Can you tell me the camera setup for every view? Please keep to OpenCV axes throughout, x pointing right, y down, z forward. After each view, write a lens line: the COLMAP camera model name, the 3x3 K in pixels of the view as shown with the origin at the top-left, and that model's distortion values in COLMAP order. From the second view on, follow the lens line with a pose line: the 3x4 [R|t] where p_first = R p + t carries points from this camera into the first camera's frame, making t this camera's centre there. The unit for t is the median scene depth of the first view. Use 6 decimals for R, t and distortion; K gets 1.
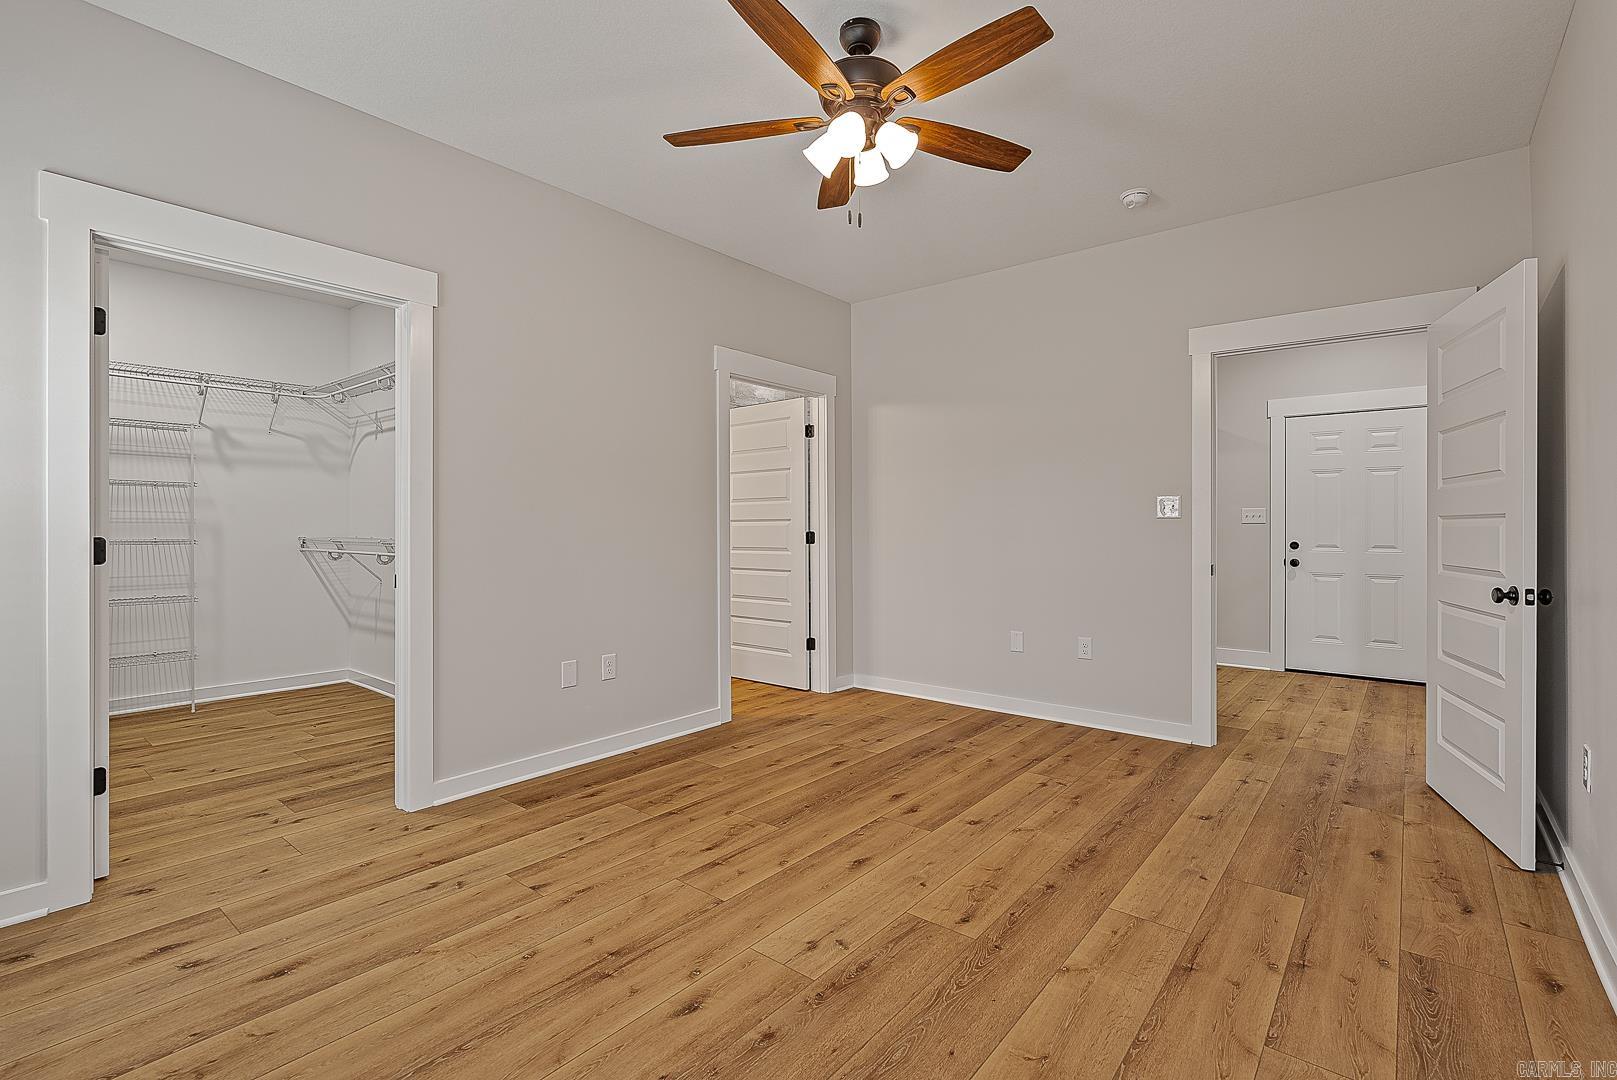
lens RADIAL K [[736.4, 0, 810.4], [0, 736.4, 532.4], [0, 0, 1]] dist [0.000853, -0.000013]
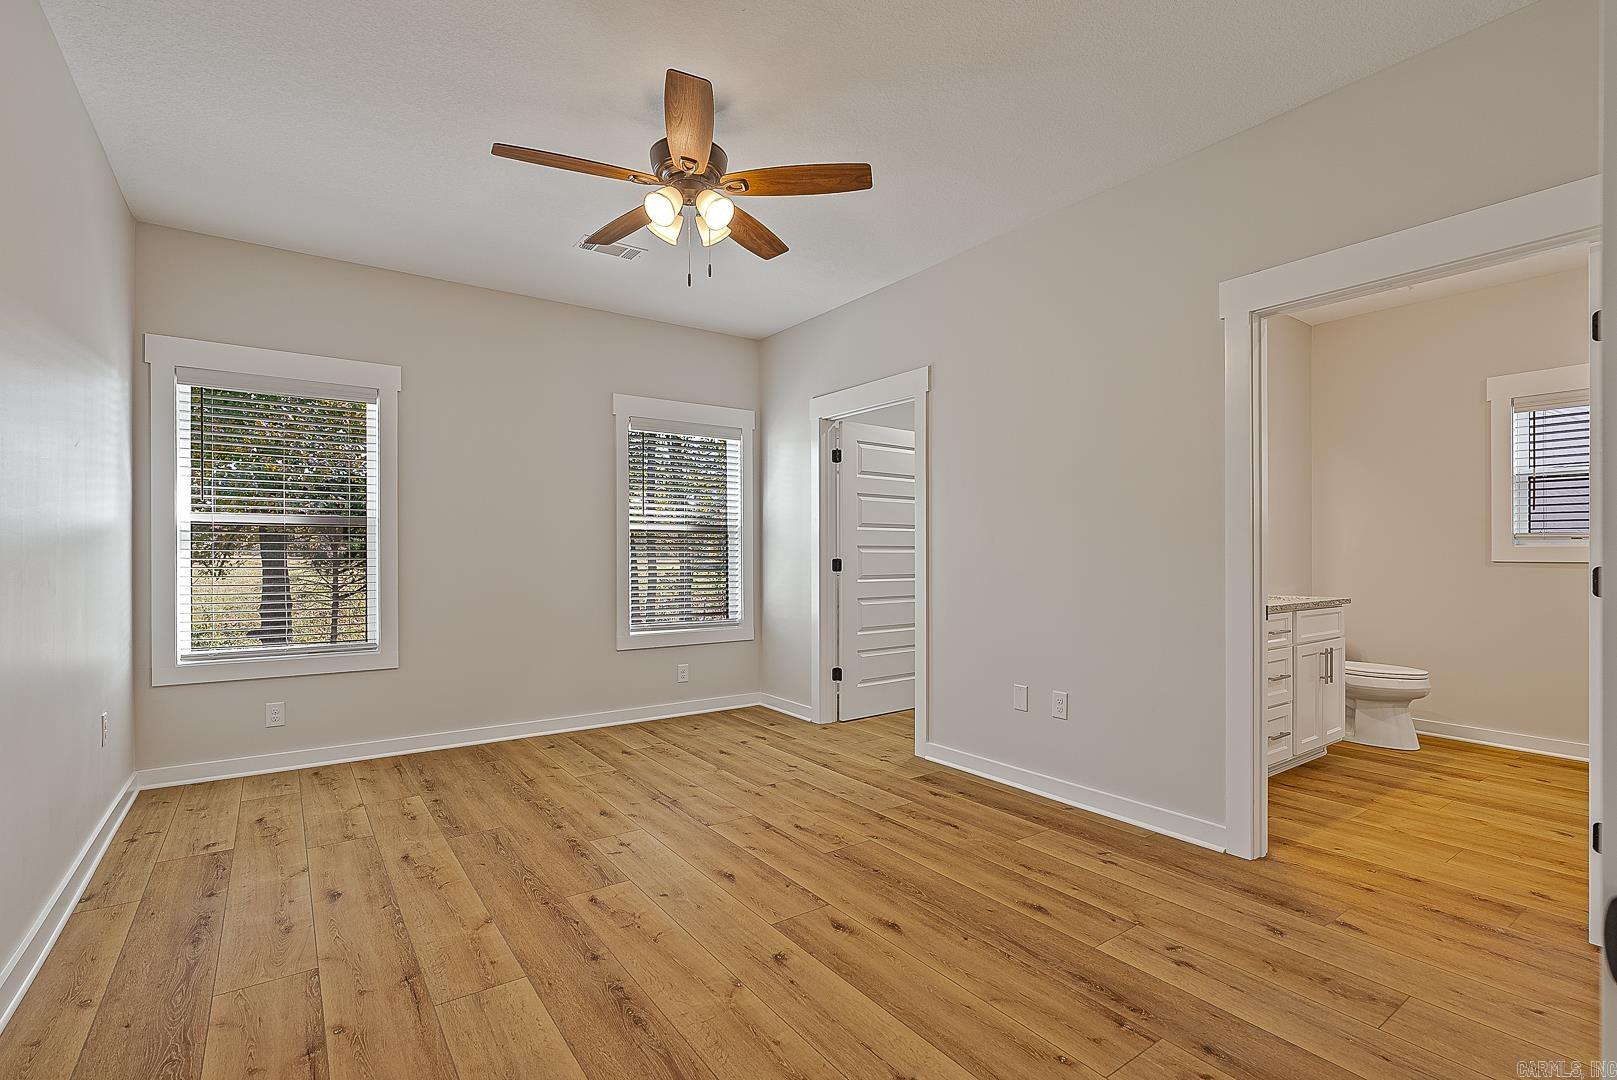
lens RADIAL K [[736.4, 0, 806.8], [0, 736.4, 548.6], [0, 0, 1]] dist [0.000853, -0.000013]
pose [[-0.260596, -0.009724, -0.965399, 1.032845], [-0.007129, 0.999941, -0.008147, -0.006438], [0.965422, 0.004759, -0.260650, 1.358647]]
